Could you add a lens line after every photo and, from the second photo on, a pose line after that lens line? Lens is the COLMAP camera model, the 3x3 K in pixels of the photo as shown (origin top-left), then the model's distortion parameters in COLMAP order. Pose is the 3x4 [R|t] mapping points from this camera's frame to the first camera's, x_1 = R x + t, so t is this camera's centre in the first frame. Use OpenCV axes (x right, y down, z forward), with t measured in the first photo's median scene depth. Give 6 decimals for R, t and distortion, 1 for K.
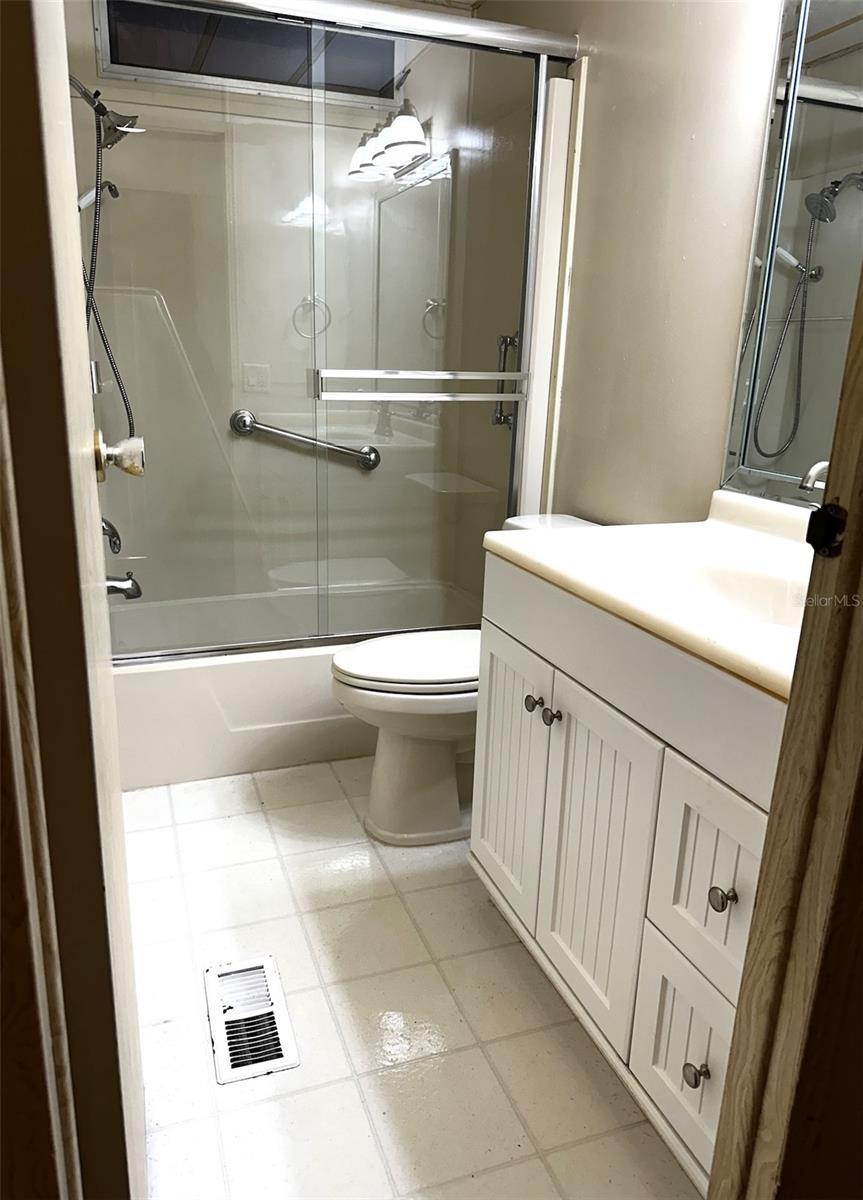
lens RADIAL K [[871.2, 0, 431.5], [0, 871.2, 600.0], [0, 0, 1]] dist [0.003717, 0.000128]
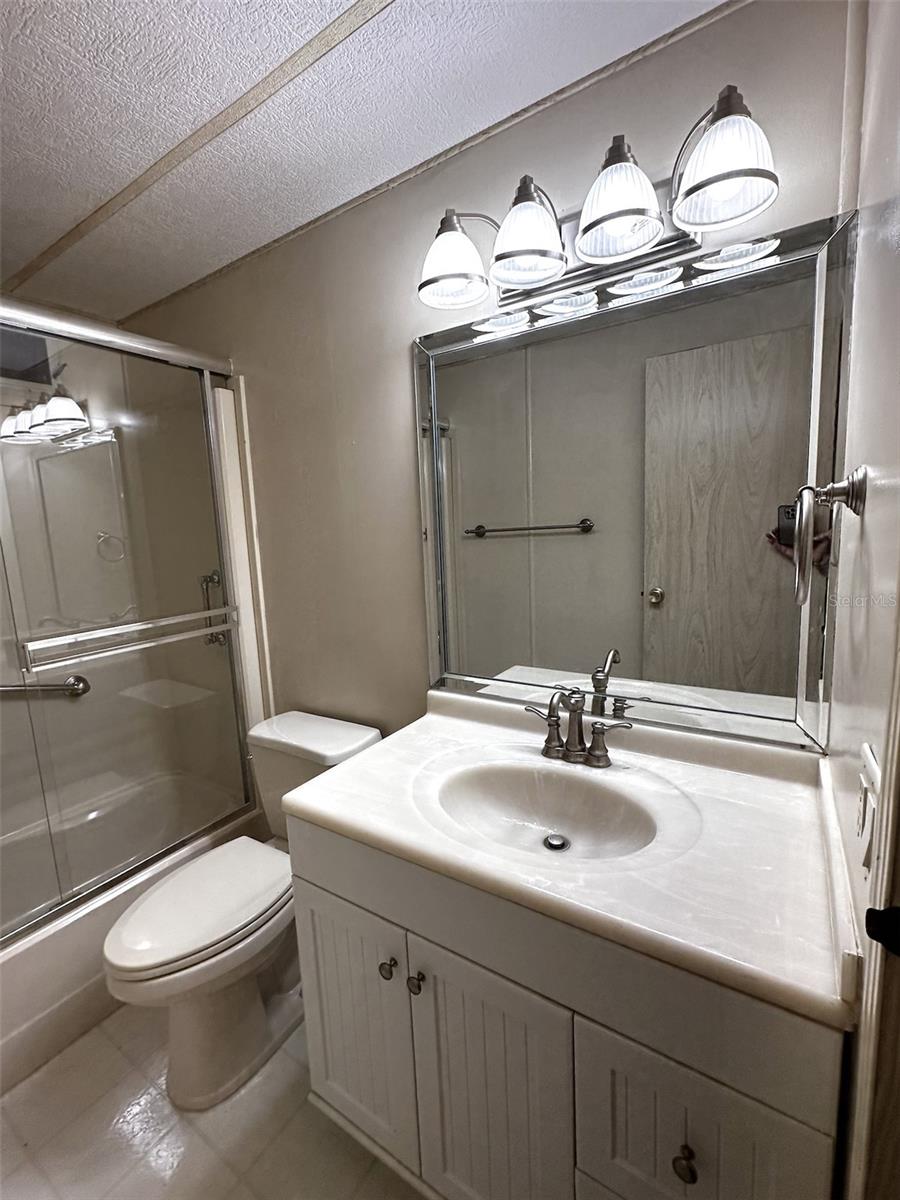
lens RADIAL K [[511.0, 0, 468.1], [0, 511.0, 597.0], [0, 0, 1]] dist [0.002017, -0.000830]
pose [[0.787674, -0.147373, 0.598206, -0.064435], [0.227774, 0.971833, -0.060497, -0.151289], [-0.572441, 0.183907, 0.799056, 0.215307]]
